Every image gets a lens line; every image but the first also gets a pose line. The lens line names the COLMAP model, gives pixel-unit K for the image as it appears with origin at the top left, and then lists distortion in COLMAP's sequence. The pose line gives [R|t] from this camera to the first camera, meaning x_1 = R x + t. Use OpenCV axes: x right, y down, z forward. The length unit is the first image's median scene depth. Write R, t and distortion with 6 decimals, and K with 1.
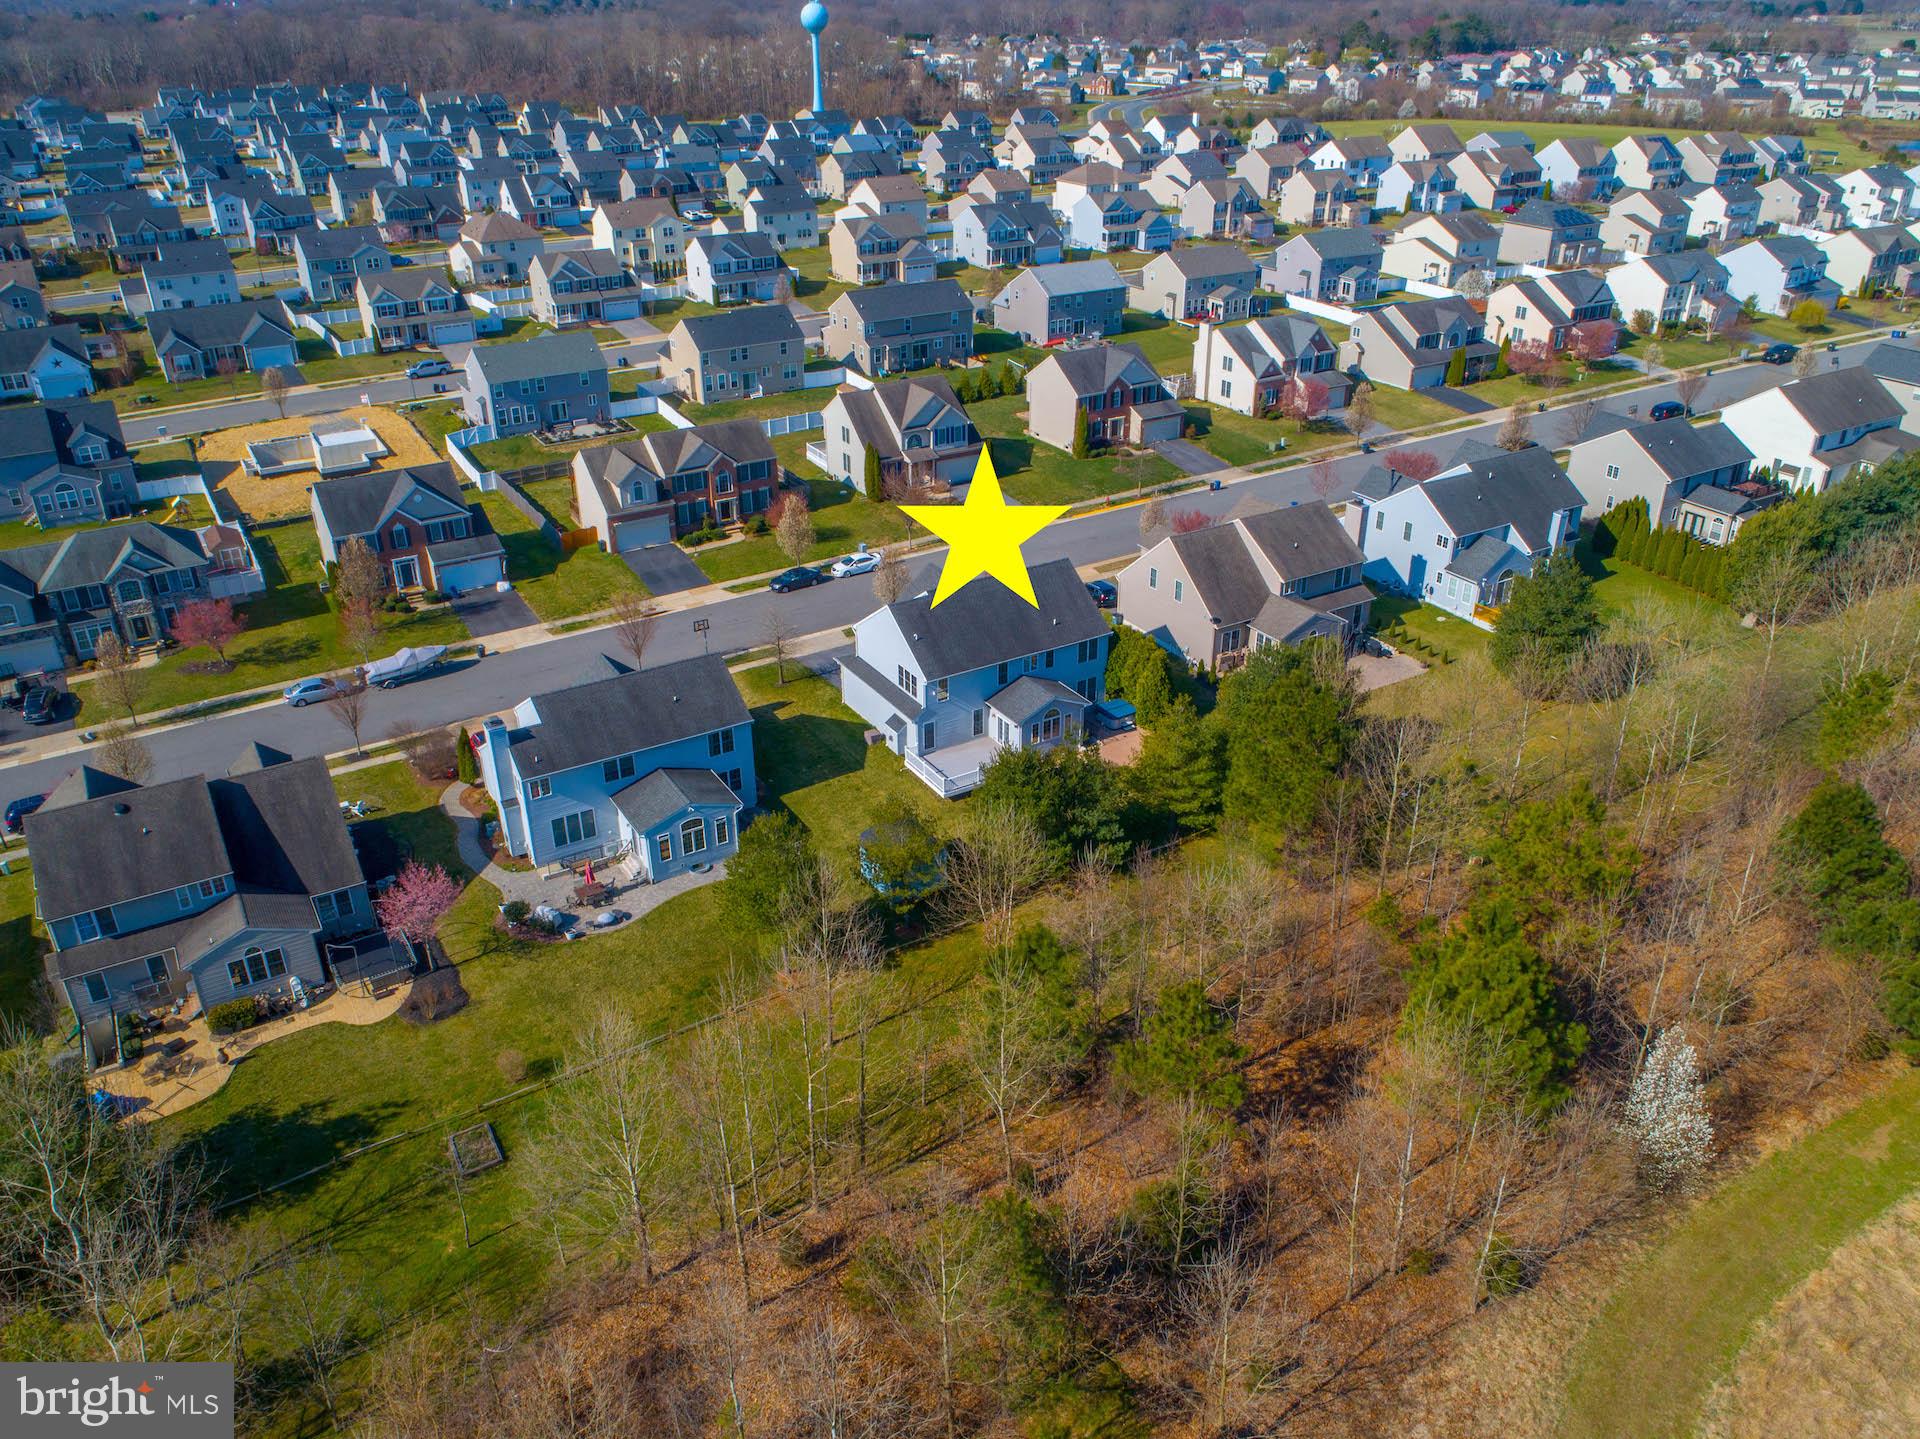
lens RADIAL K [[1441.4, 0, 963.6], [0, 1441.4, 721.6], [0, 0, 1]] dist [-0.028781, 0.020434]
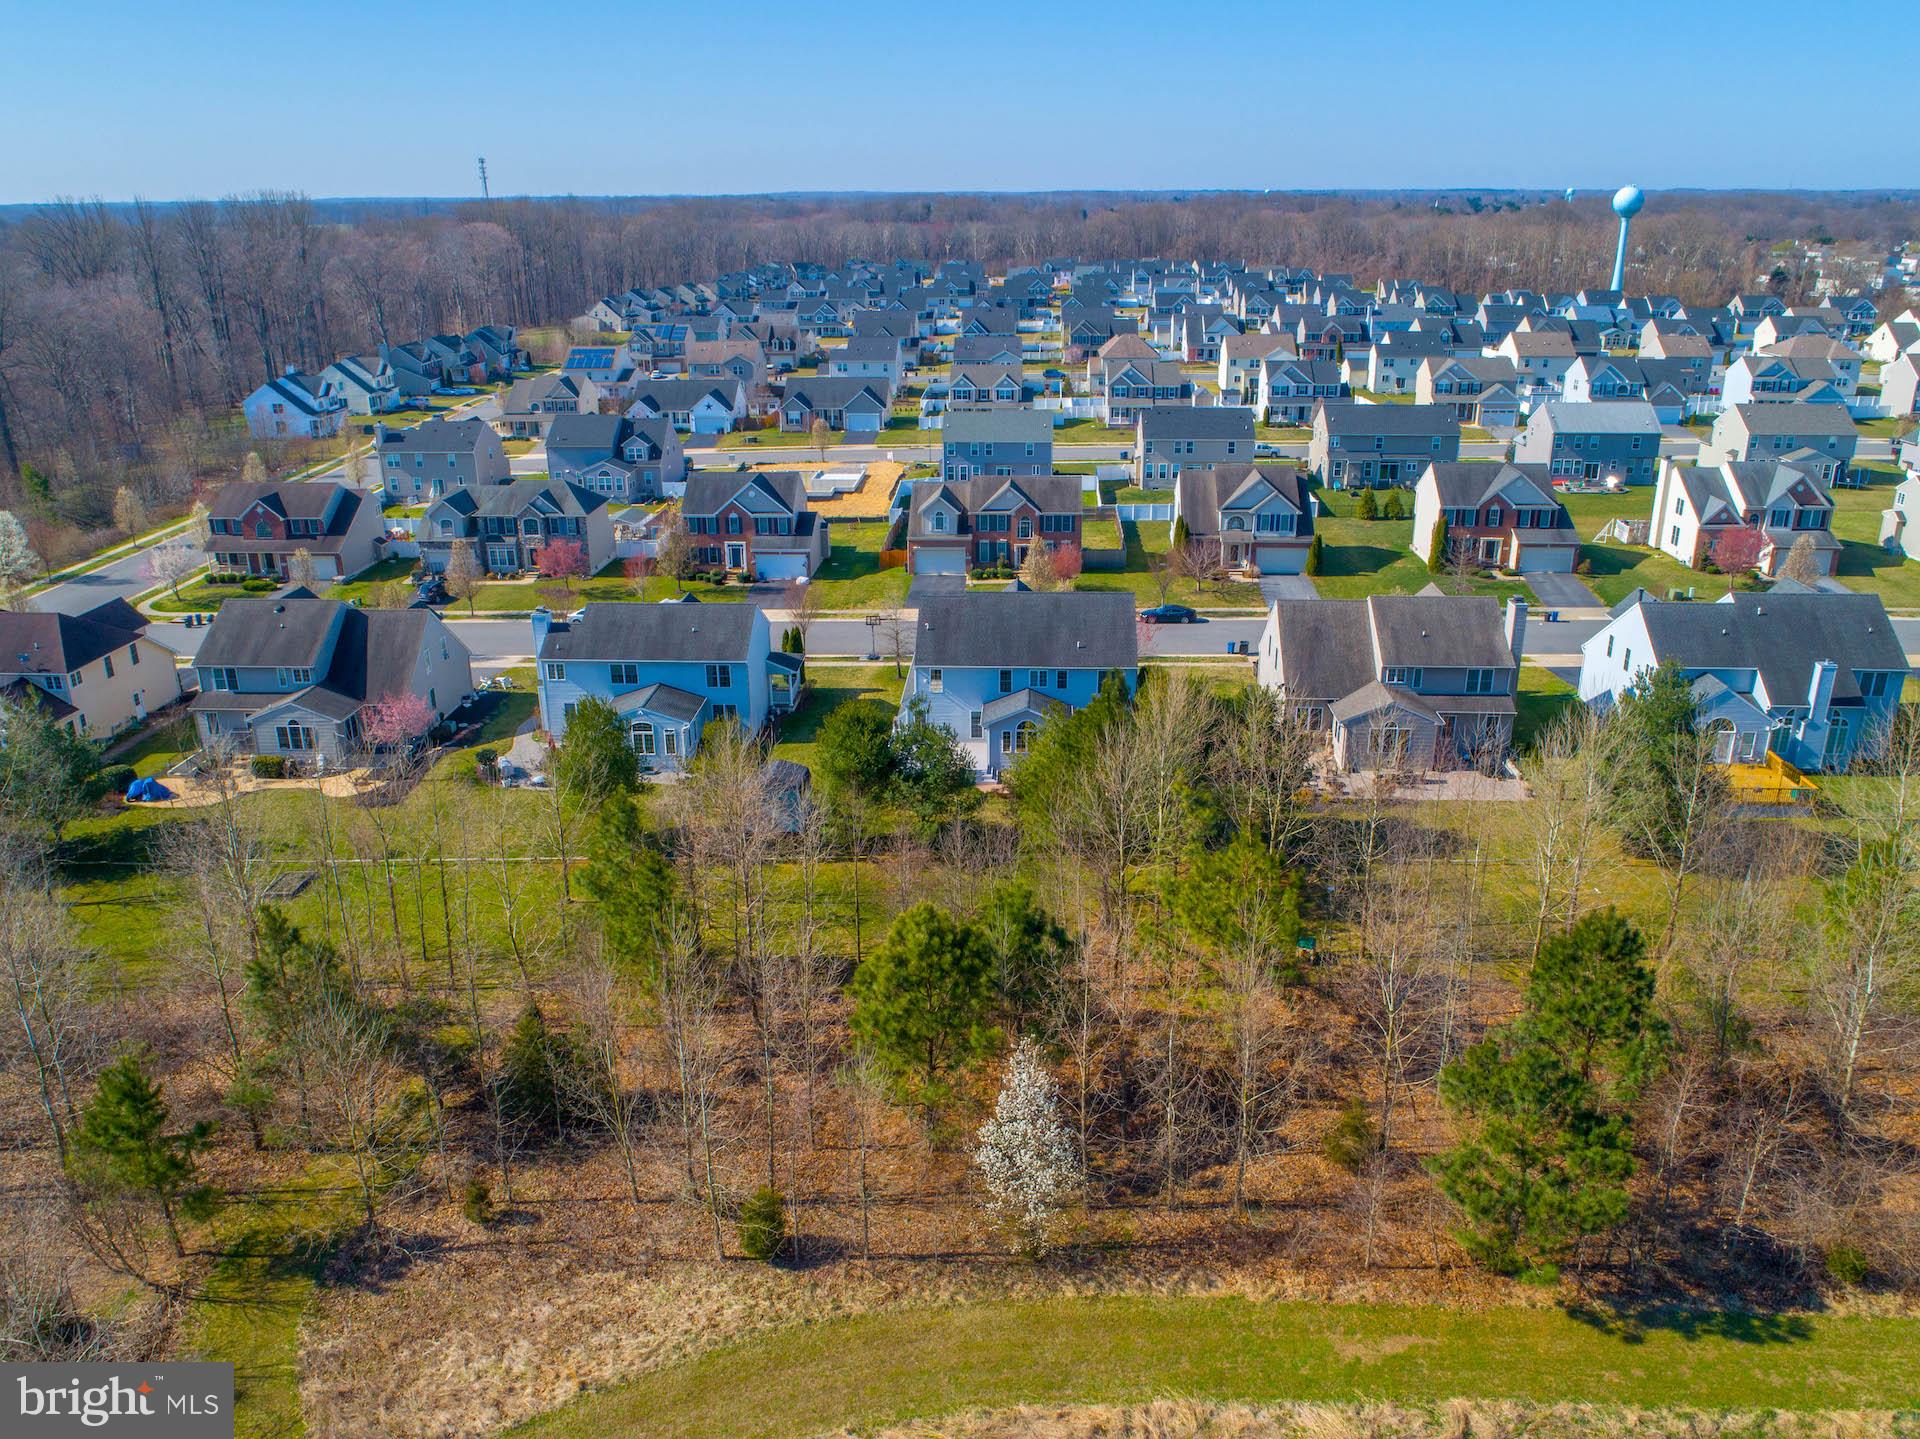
lens RADIAL K [[1441.4, 0, 963.3], [0, 1441.4, 719.5], [0, 0, 1]] dist [-0.028781, 0.020434]
pose [[0.829997, 0.192237, -0.523593, 0.320031], [-0.256943, 0.964971, -0.053015, 0.031842], [0.495060, 0.178536, 0.850318, 0.085230]]
